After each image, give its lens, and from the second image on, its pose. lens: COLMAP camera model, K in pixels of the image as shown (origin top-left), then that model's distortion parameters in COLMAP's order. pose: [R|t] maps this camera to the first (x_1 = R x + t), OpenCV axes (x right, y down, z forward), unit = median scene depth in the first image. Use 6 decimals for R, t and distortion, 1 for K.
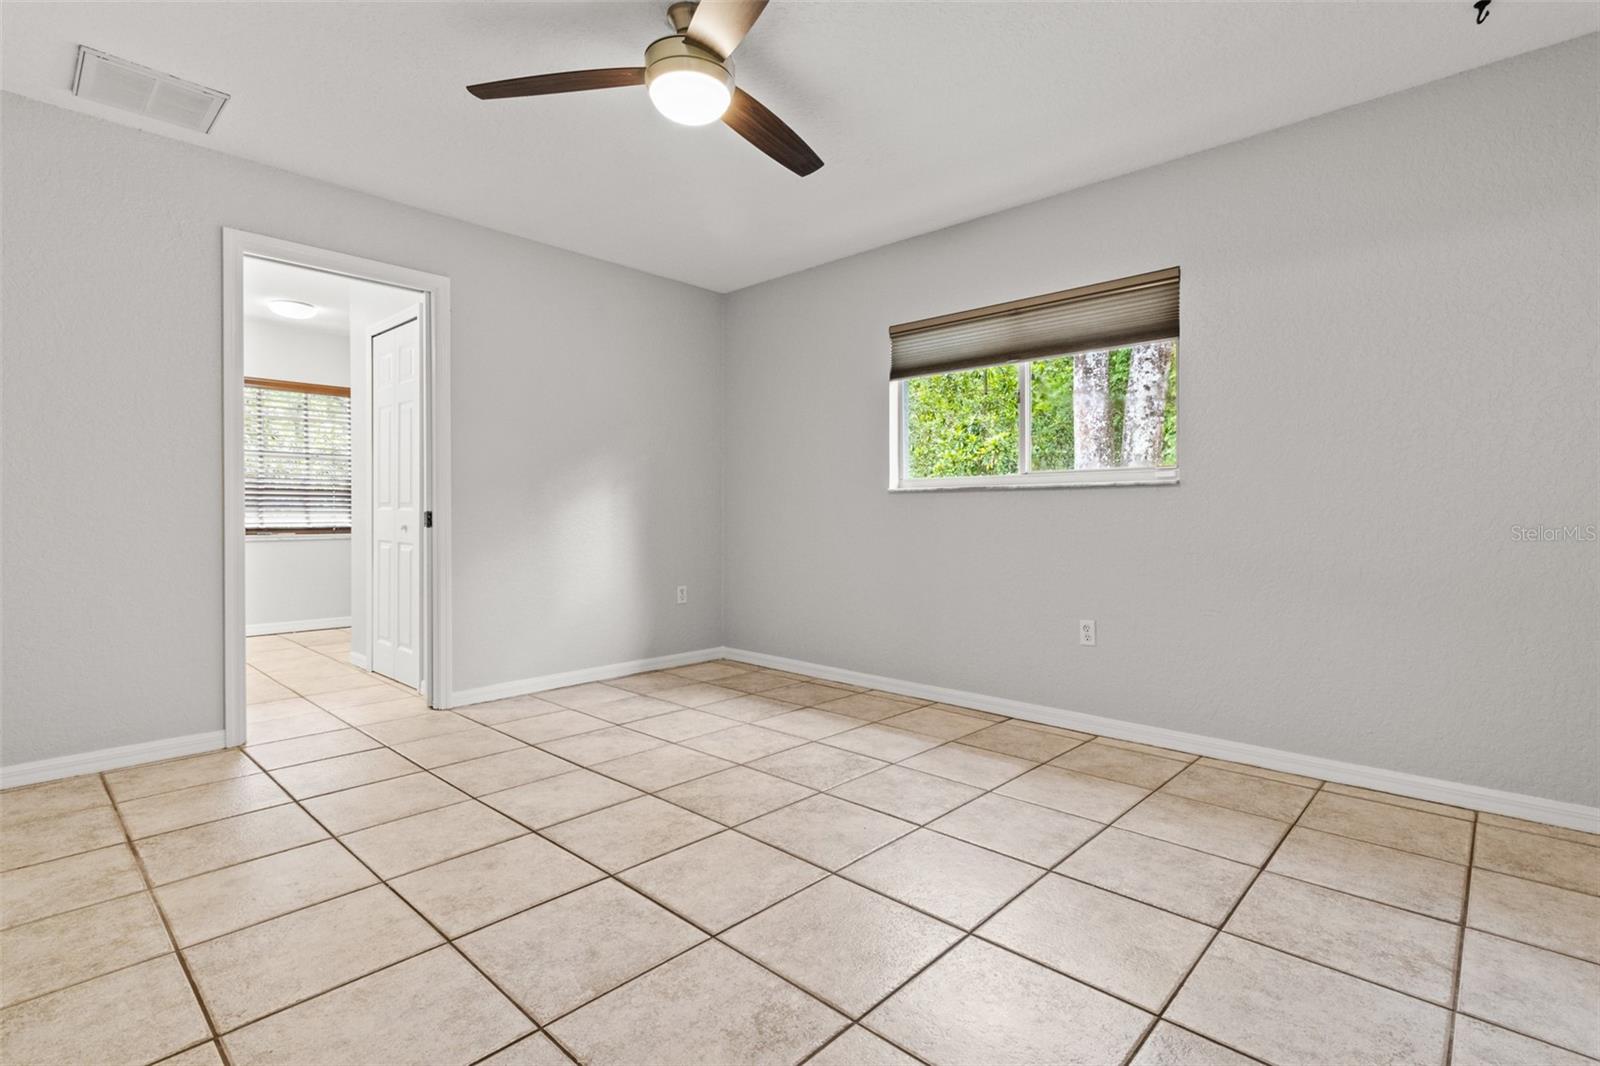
lens RADIAL K [[753.6, 0, 817.5], [0, 753.6, 525.1], [0, 0, 1]] dist [0.005682, 0.000109]
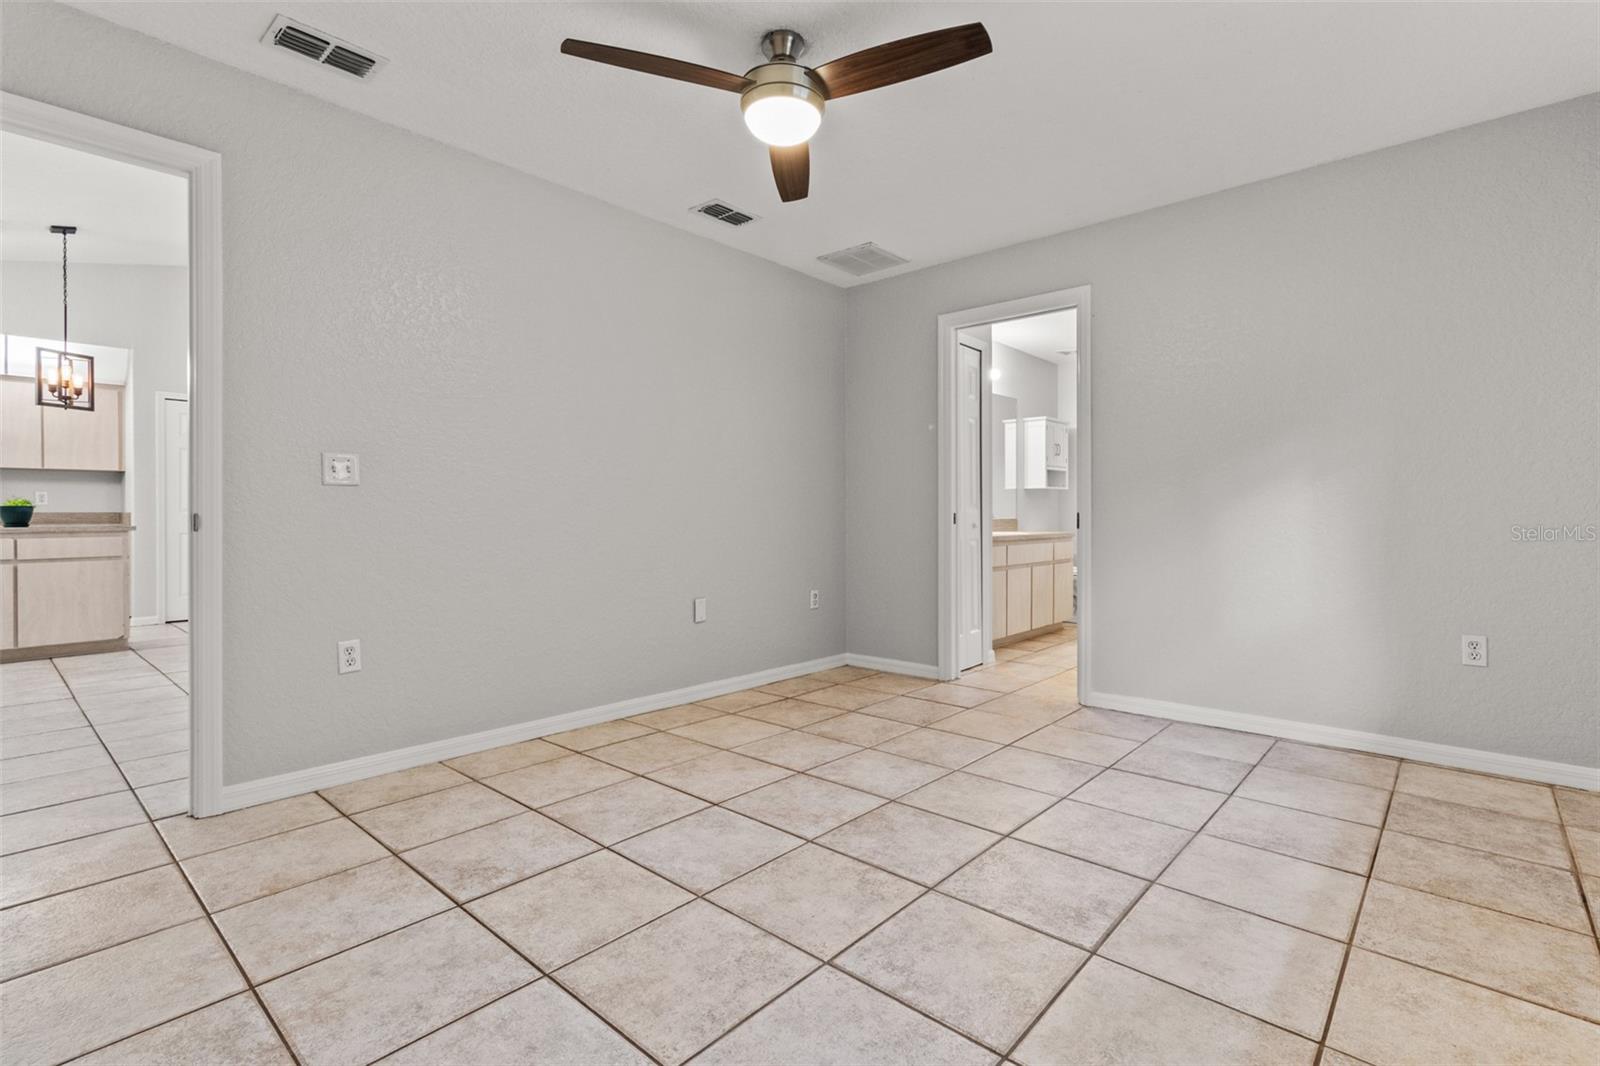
lens RADIAL K [[749.1, 0, 807.2], [0, 749.1, 517.6], [0, 0, 1]] dist [0.003321, 0.000357]
pose [[0.019730, 0.002834, -0.999801, 0.726346], [-0.015186, 0.999881, 0.002535, -0.011327], [0.999690, 0.015133, 0.019771, 0.841294]]
